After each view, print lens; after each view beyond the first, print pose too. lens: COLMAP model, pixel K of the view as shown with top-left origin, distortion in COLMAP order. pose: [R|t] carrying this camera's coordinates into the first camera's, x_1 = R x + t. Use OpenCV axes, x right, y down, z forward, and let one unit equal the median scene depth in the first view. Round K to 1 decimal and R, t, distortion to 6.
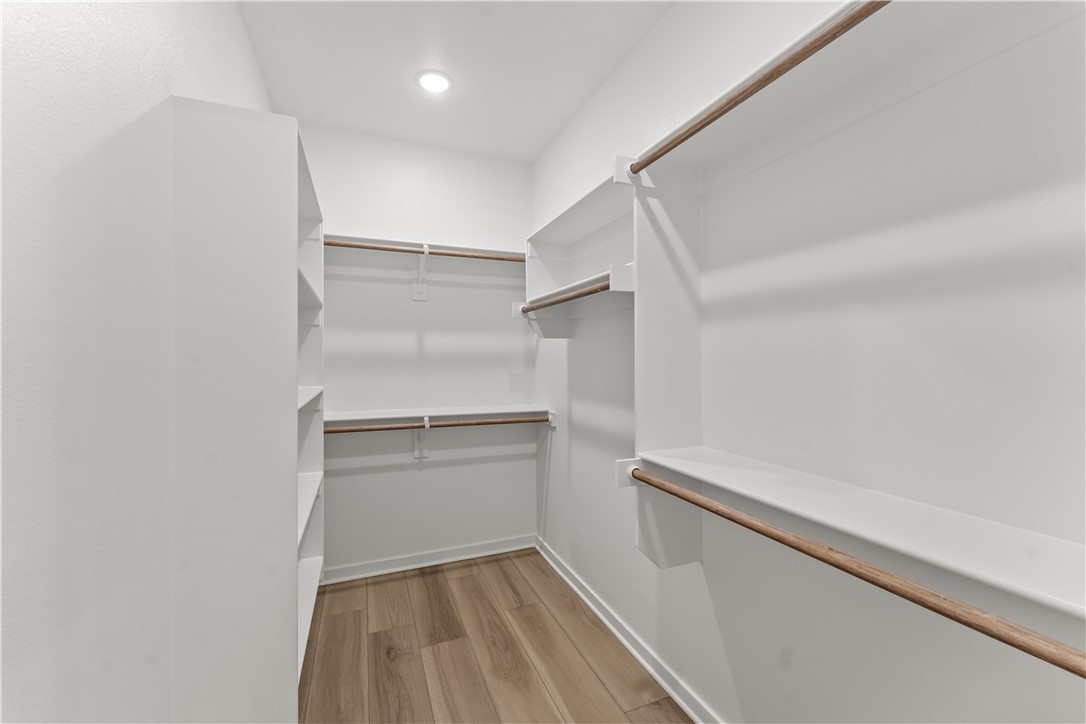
lens RADIAL K [[440.2, 0, 542.4], [0, 440.2, 361.6], [0, 0, 1]] dist [-0.000224, 0.000651]
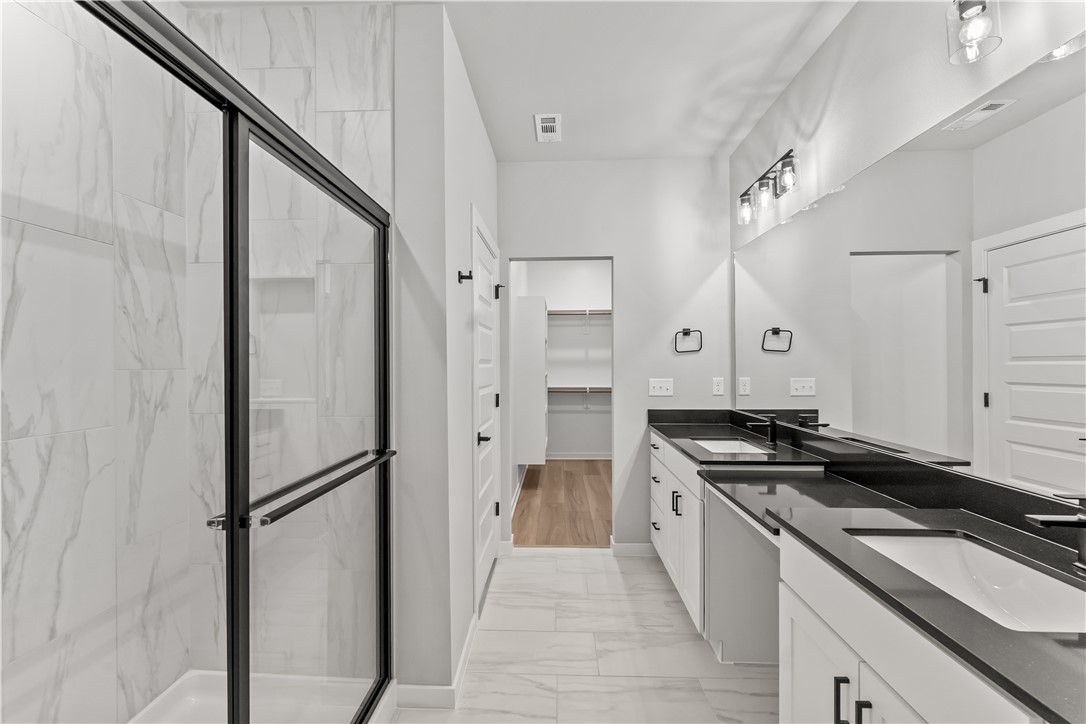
lens RADIAL K [[440.2, 0, 541.4], [0, 440.2, 362.7], [0, 0, 1]] dist [-0.000224, 0.000651]
pose [[0.908705, -0.004764, -0.417411, 0.445737], [0.004205, 0.999989, -0.002259, 0.003700], [0.417417, 0.000297, 0.908715, -1.104441]]
